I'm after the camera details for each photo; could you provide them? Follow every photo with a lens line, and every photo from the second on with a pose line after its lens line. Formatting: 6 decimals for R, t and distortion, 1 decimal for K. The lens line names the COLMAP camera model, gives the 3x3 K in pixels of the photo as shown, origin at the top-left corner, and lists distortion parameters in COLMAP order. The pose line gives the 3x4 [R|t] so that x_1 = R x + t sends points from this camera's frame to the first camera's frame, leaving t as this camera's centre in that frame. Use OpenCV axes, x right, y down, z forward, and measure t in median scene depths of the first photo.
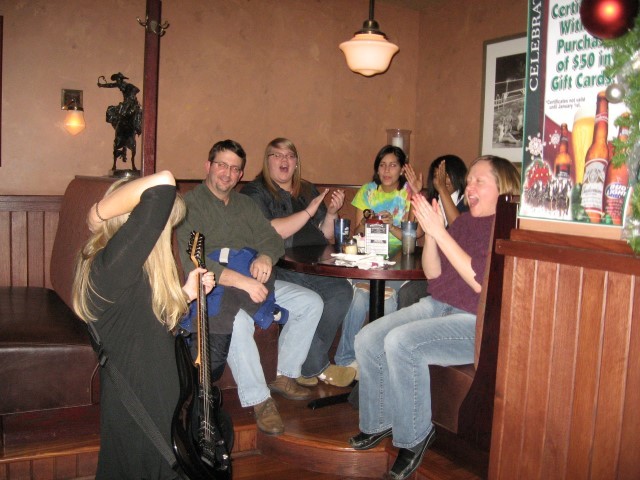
lens RADIAL K [[673.3, 0, 320.0], [0, 673.3, 240.0], [0, 0, 1]] dist [-0.109758, 0.050915]
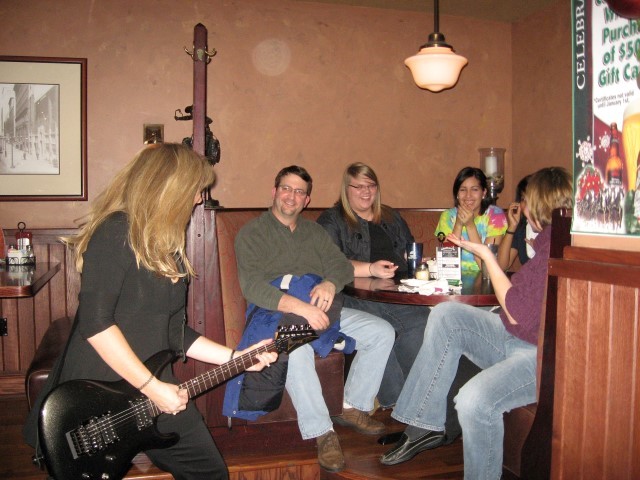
lens RADIAL K [[673.3, 0, 320.0], [0, 673.3, 240.0], [0, 0, 1]] dist [-0.109758, 0.050915]
pose [[0.975515, -0.023922, -0.218629, 0.147275], [0.013416, 0.998688, -0.049412, 0.012599], [0.219524, 0.045269, 0.974556, 0.065955]]
